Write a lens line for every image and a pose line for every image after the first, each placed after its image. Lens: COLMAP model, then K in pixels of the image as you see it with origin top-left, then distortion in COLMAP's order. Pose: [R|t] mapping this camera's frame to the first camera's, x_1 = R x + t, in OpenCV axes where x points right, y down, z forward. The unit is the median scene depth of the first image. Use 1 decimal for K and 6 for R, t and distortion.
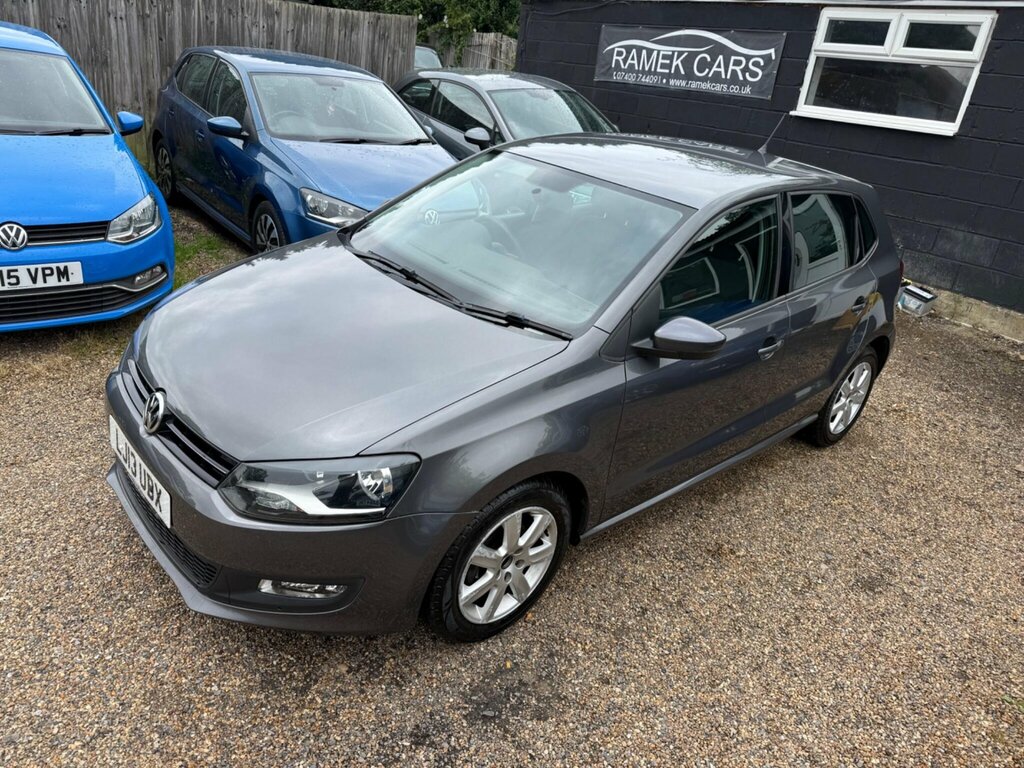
lens RADIAL K [[720.1, 0, 507.8], [0, 720.1, 377.8], [0, 0, 1]] dist [0.008176, -0.011383]
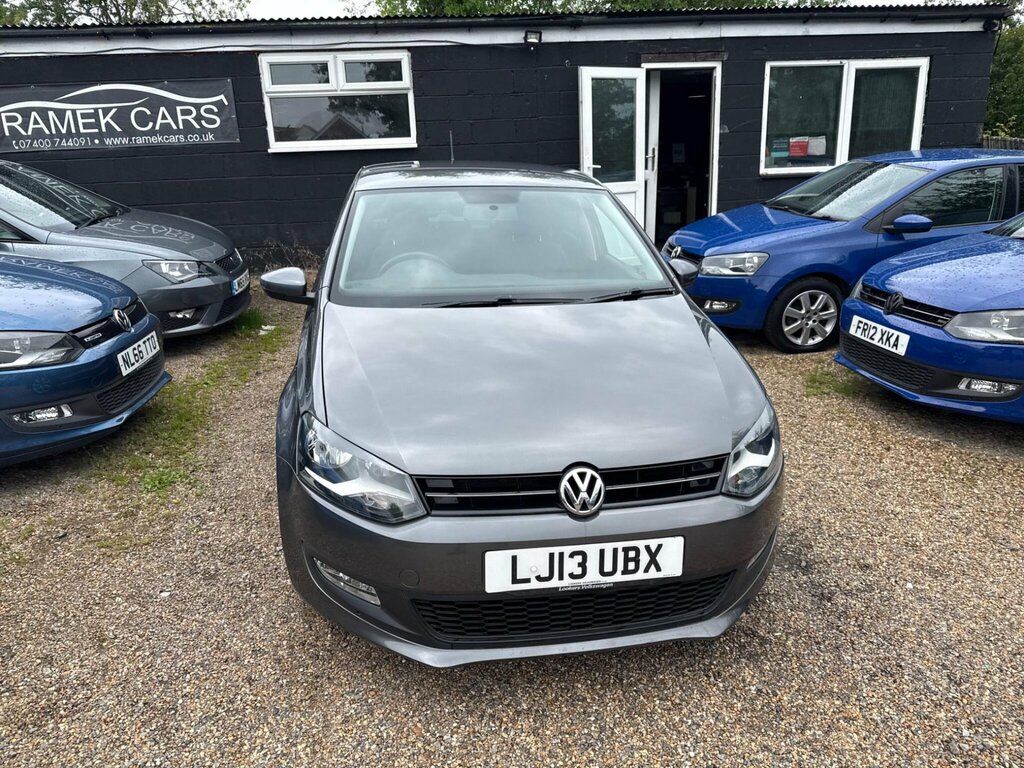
lens RADIAL K [[721.0, 0, 507.3], [0, 721.0, 382.2], [0, 0, 1]] dist [0.004847, -0.008423]
pose [[0.527267, -0.376472, 0.761747, -0.437145], [0.422726, 0.893895, 0.149179, -0.089586], [-0.737083, 0.243353, 0.630466, 0.189094]]
